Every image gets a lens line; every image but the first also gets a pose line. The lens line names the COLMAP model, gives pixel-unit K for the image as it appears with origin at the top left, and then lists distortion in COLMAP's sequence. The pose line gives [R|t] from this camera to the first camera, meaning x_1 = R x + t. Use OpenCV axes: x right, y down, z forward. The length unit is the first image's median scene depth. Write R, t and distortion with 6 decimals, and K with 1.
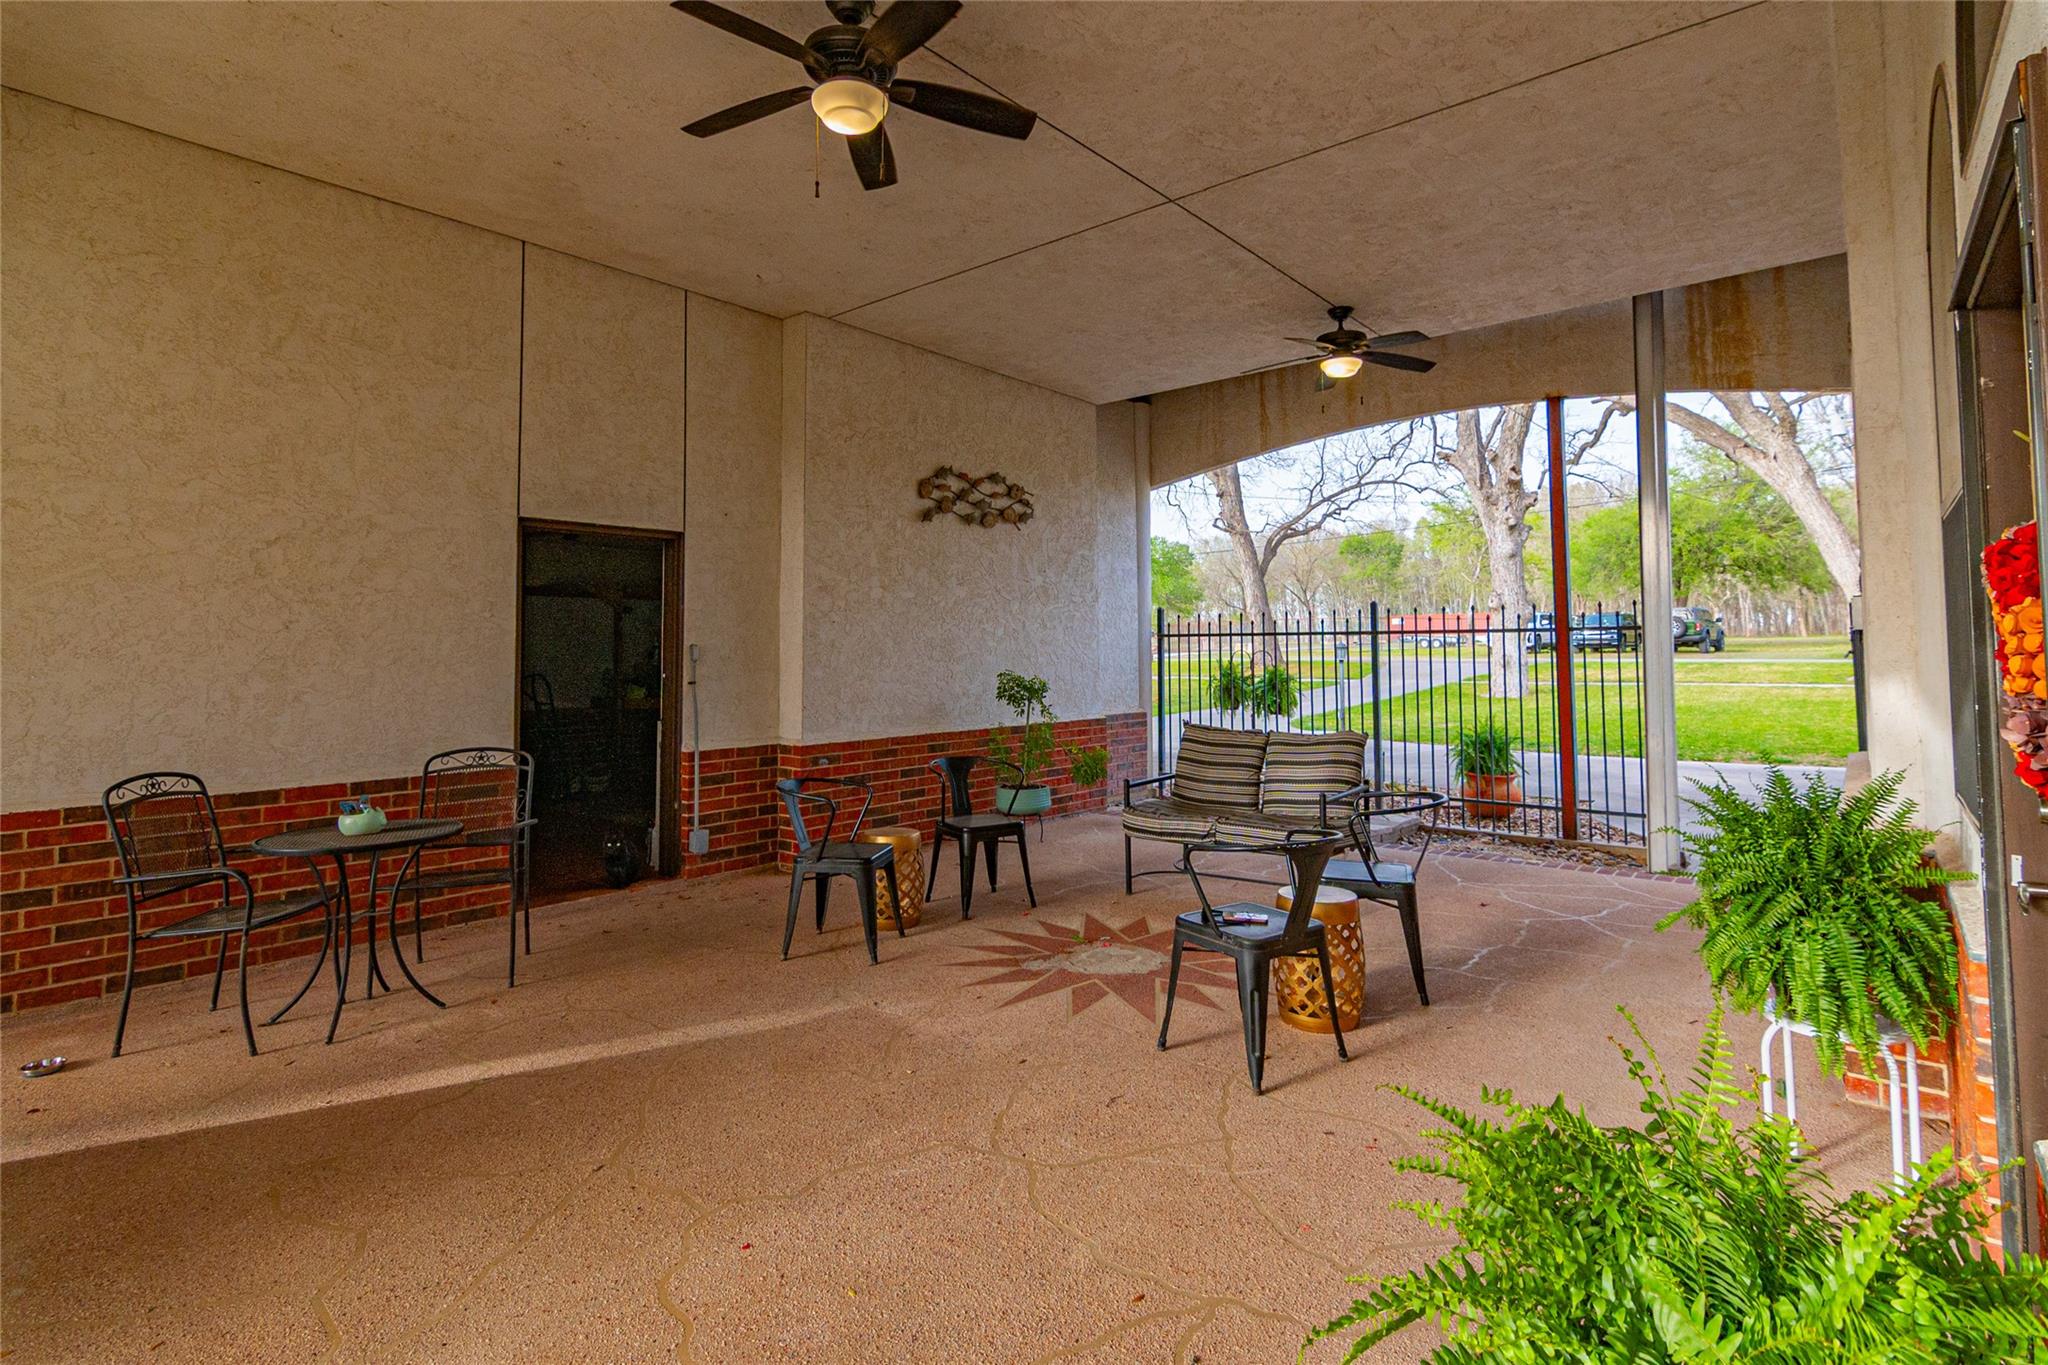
lens RADIAL K [[993.3, 0, 1033.3], [0, 993.3, 603.4], [0, 0, 1]] dist [0.002727, -0.006707]
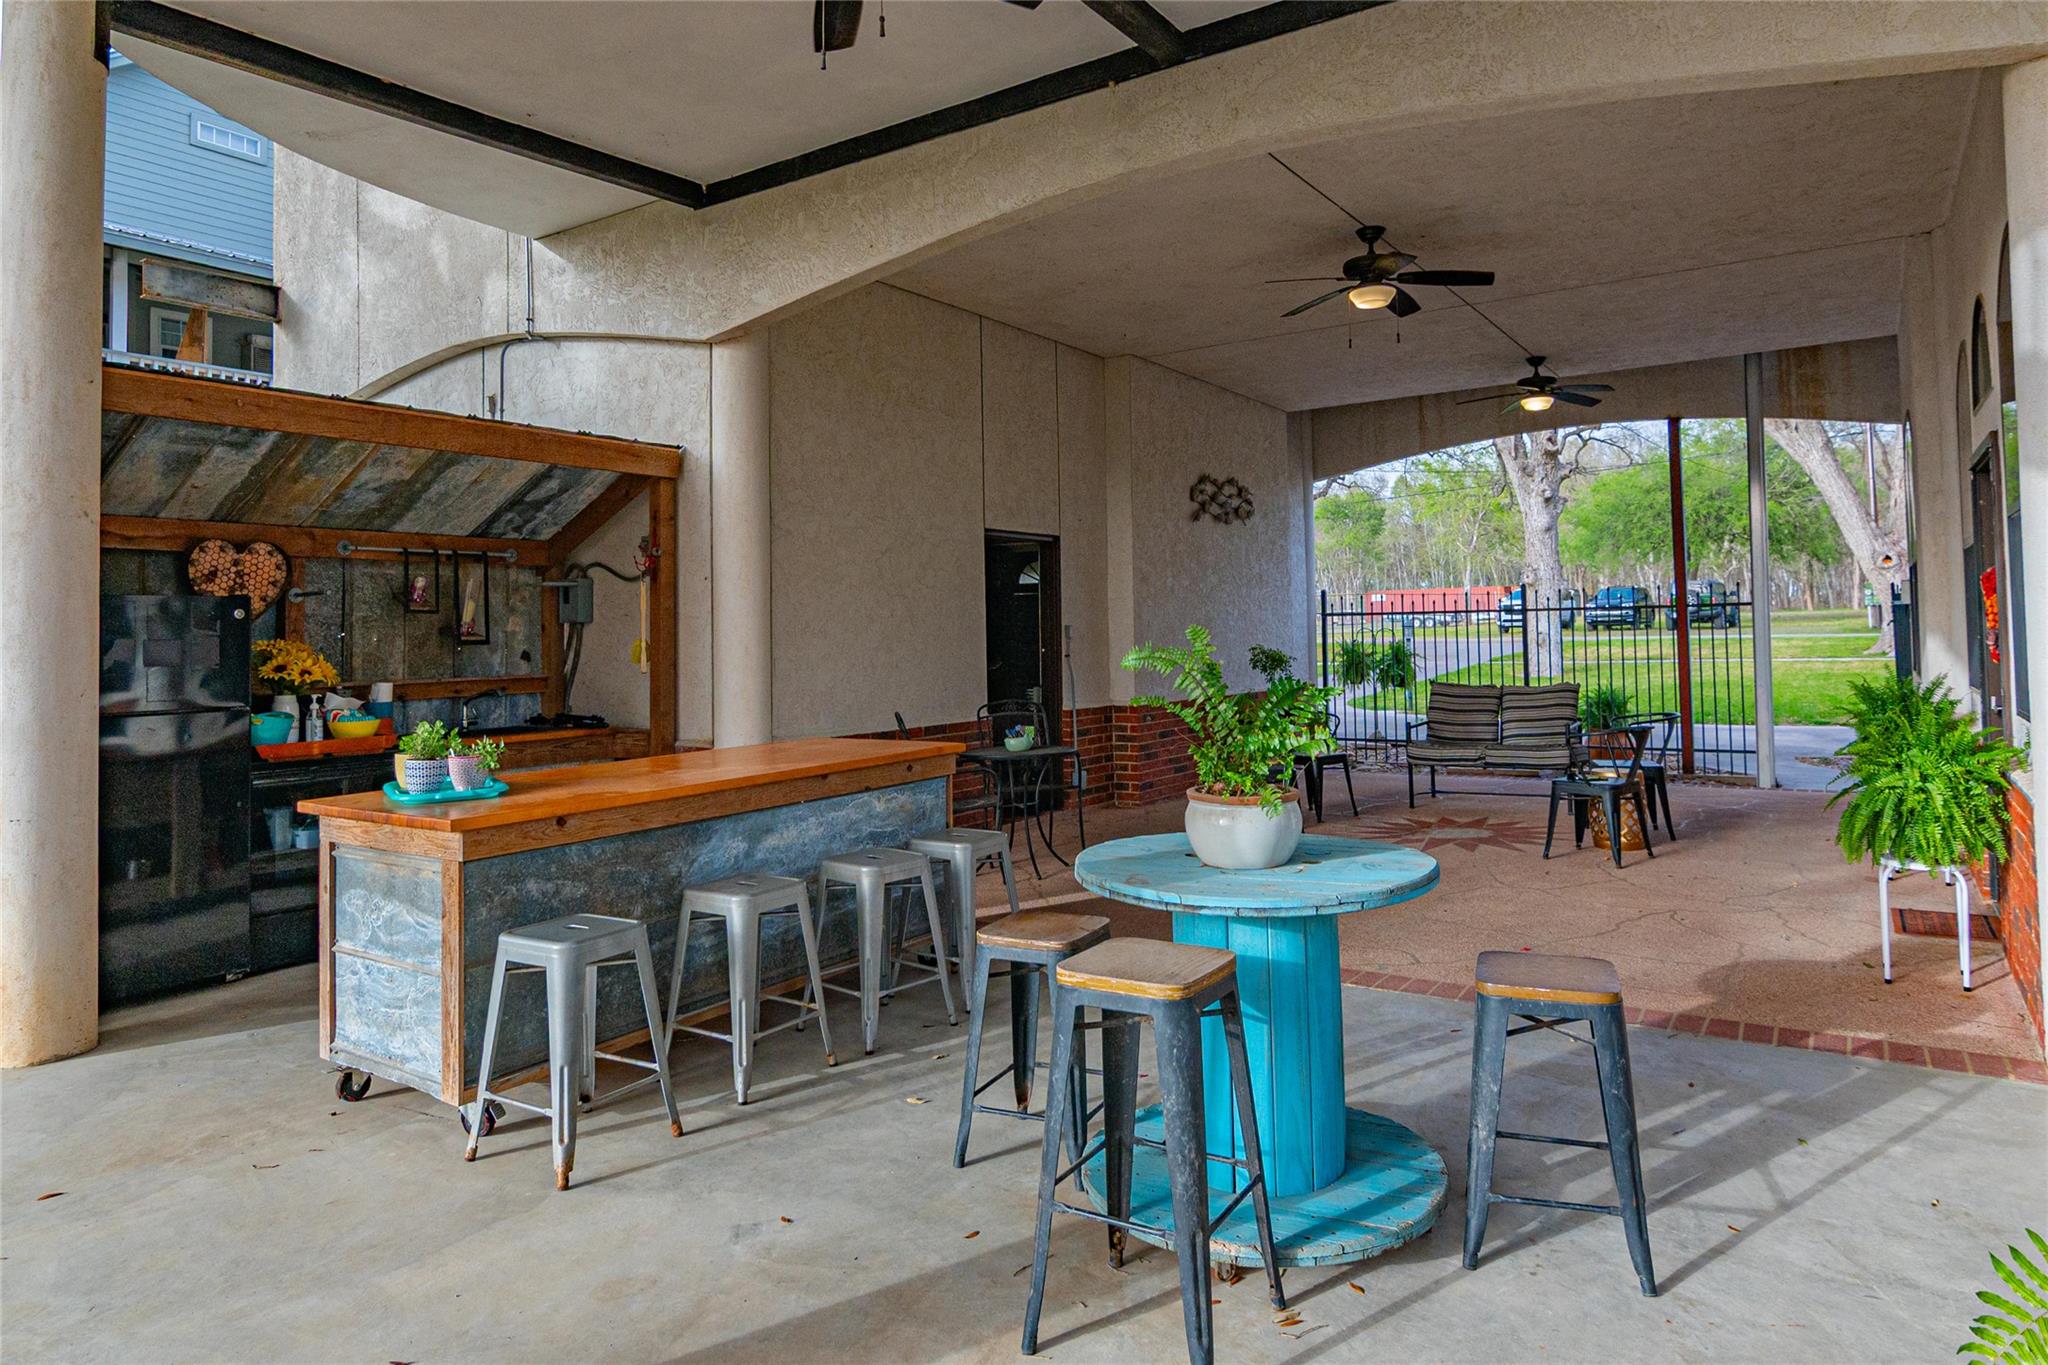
lens RADIAL K [[1245.4, 0, 1085.0], [0, 1245.4, 599.5], [0, 0, 1]] dist [-0.004957, -0.001596]
pose [[0.990669, -0.009184, 0.135977, -0.538380], [0.006858, 0.999822, 0.017561, -0.018929], [-0.136114, -0.016465, 0.990556, -0.566467]]
